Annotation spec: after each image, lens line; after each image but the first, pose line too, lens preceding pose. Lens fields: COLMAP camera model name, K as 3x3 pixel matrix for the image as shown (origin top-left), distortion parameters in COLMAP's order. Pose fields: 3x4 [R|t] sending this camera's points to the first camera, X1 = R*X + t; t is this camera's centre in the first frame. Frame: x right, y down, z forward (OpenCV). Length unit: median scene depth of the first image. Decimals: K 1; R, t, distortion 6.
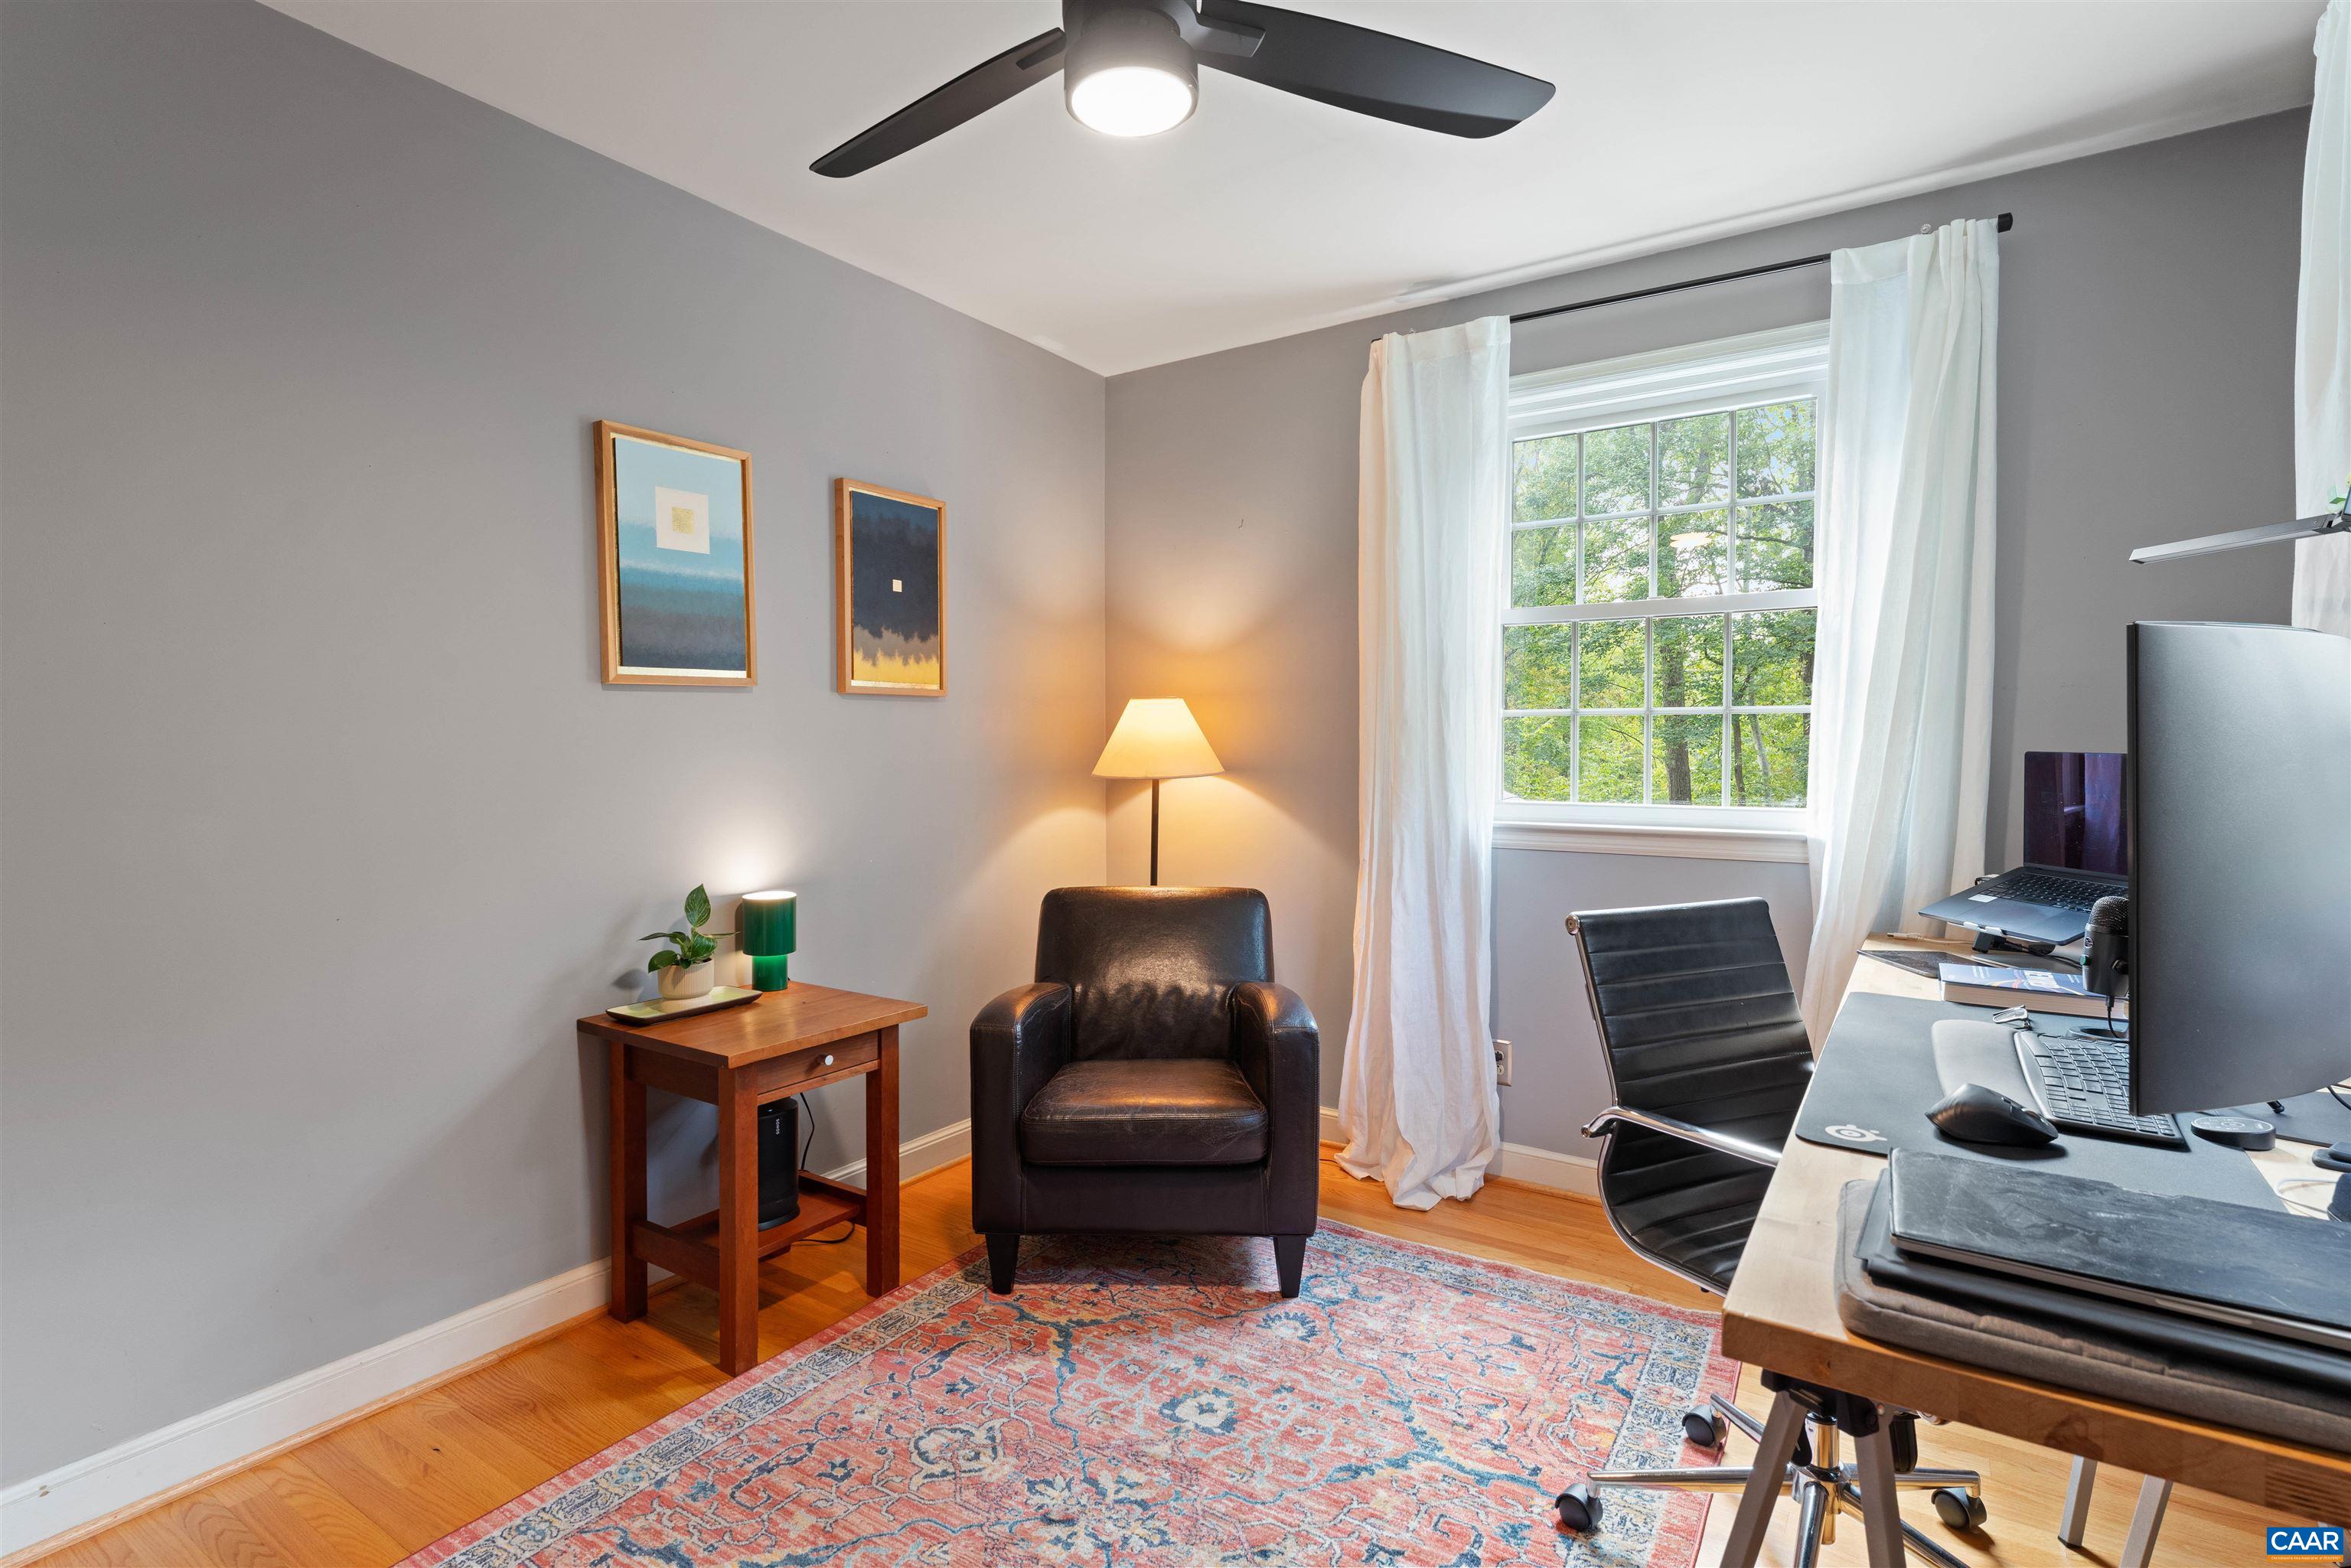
lens RADIAL K [[1180.9, 0, 1169.4], [0, 1180.9, 775.2], [0, 0, 1]] dist [0.019049, -0.000573]
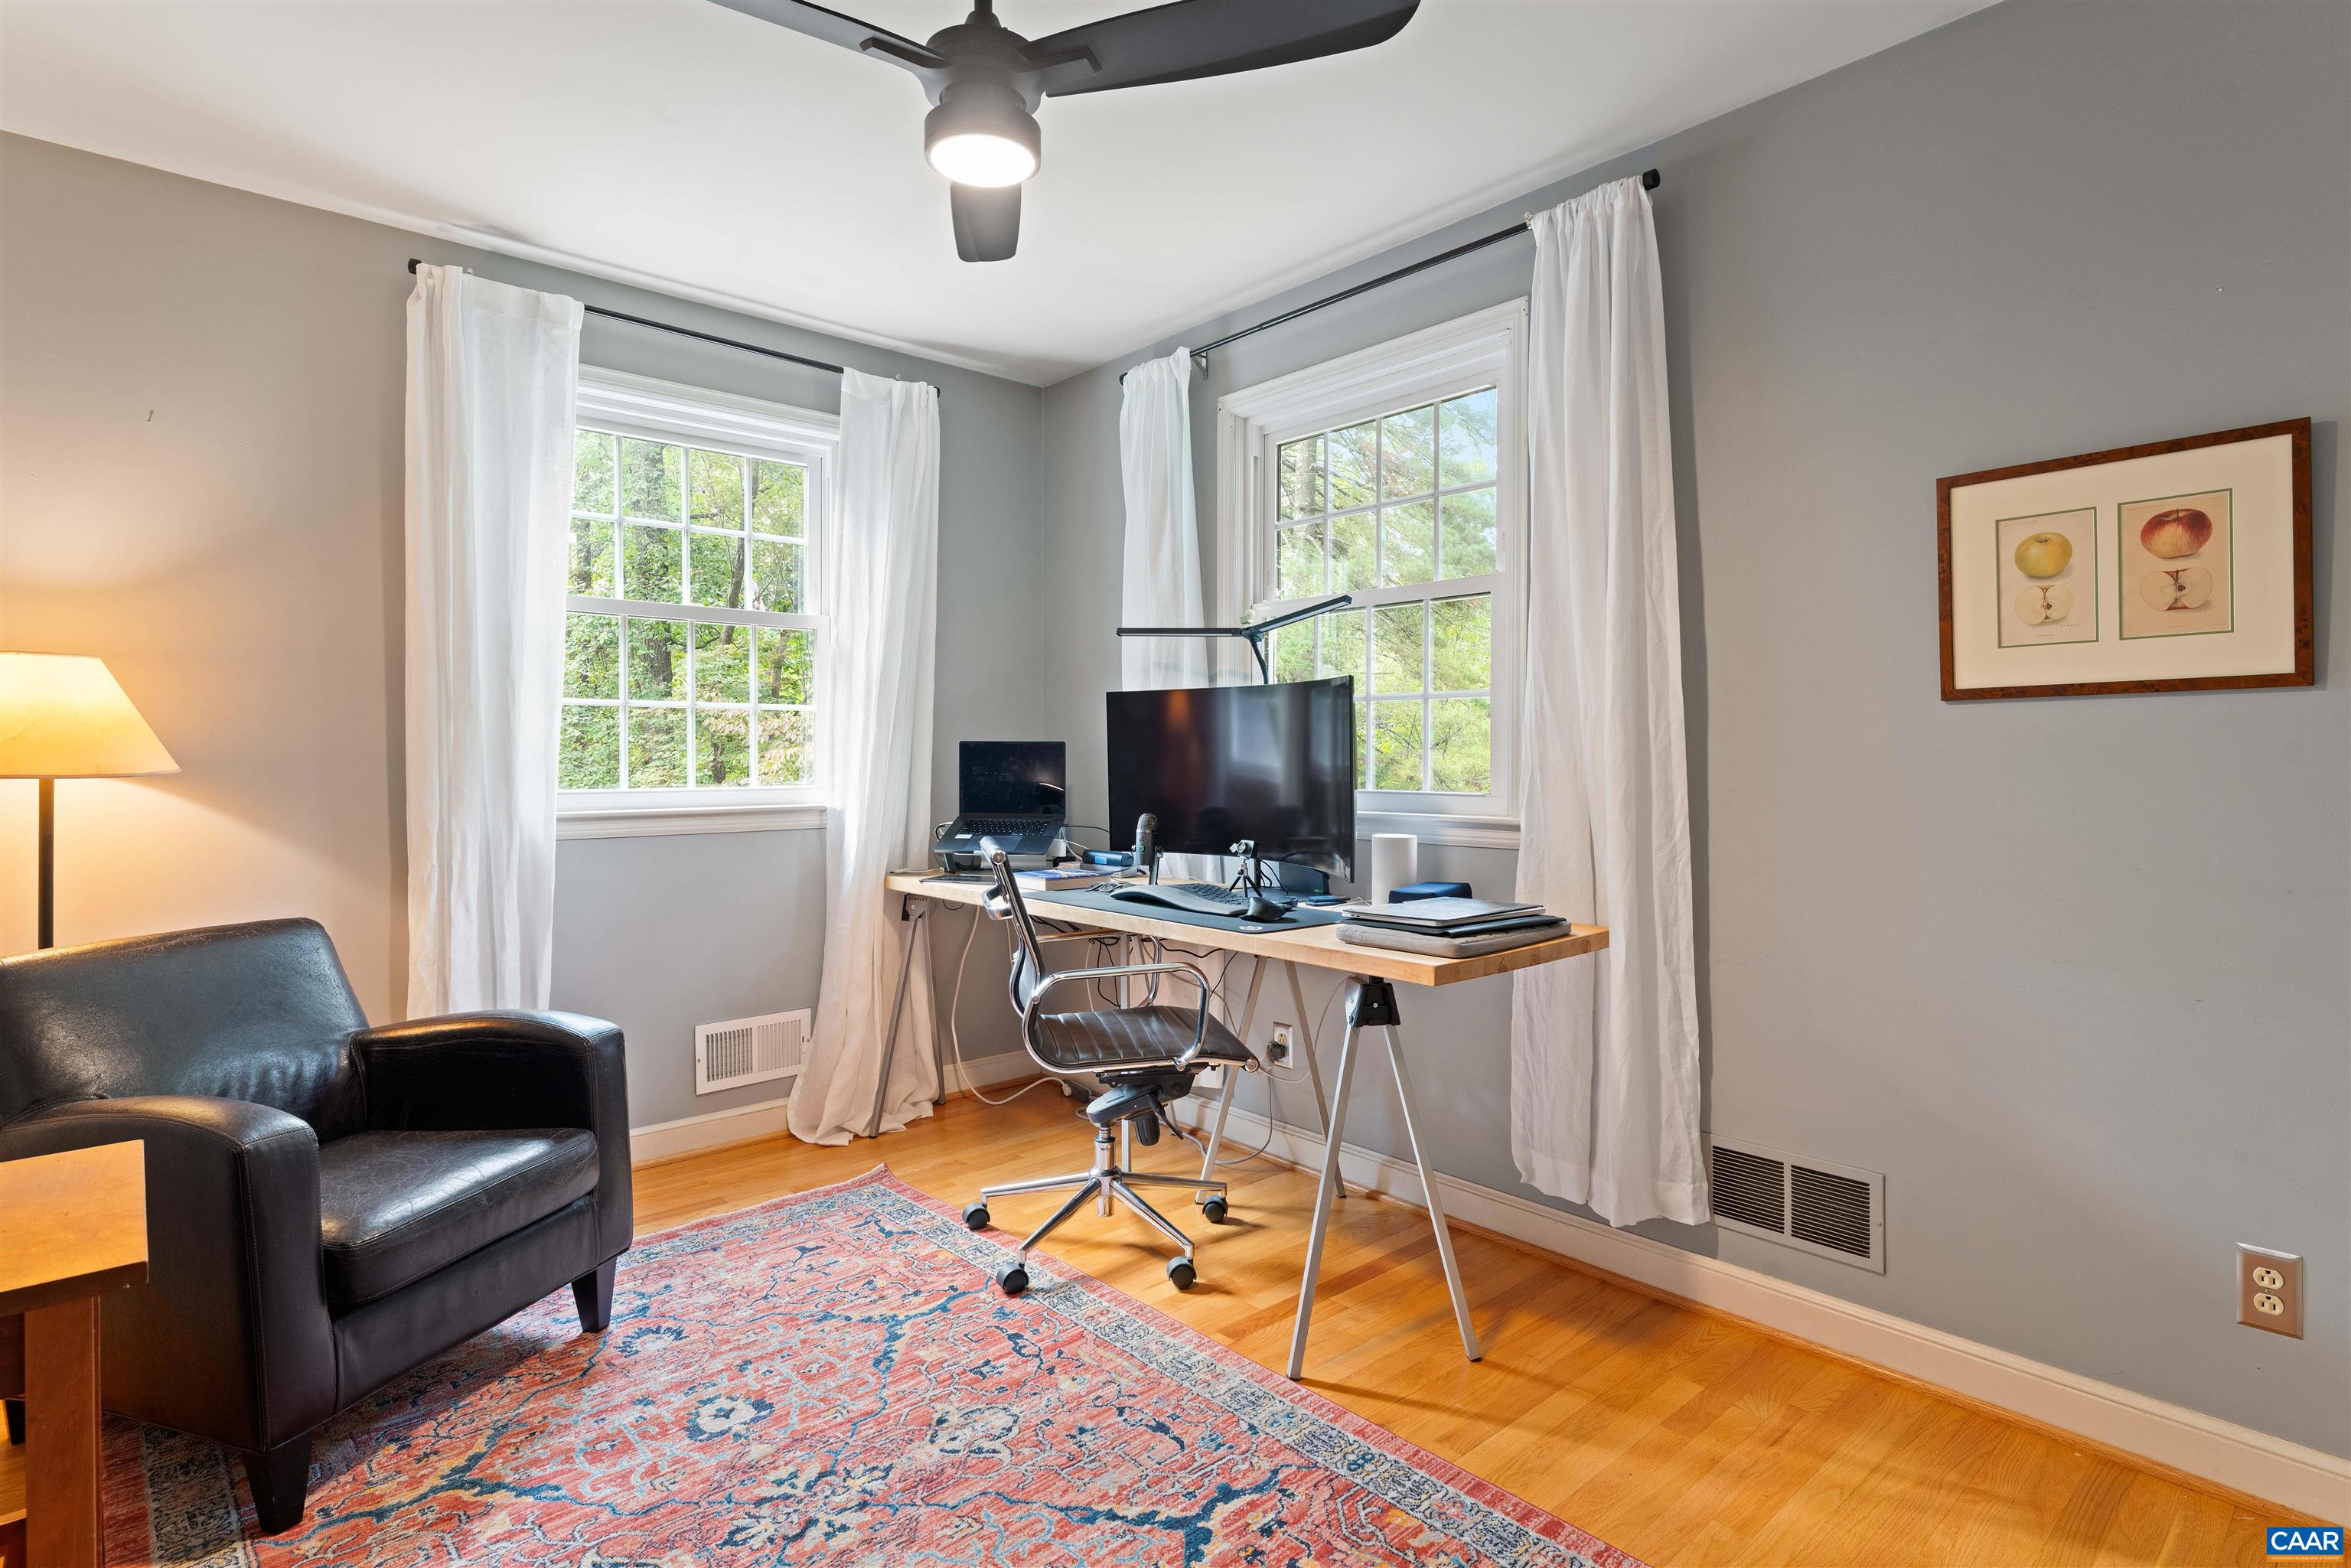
lens RADIAL K [[1180.9, 0, 1169.4], [0, 1180.9, 775.2], [0, 0, 1]] dist [0.019049, -0.000573]
pose [[0.254527, -0.014671, 0.966954, -0.688731], [0.032779, 0.999441, 0.006535, 0.023735], [-0.966510, 0.030032, 0.254866, 0.343004]]
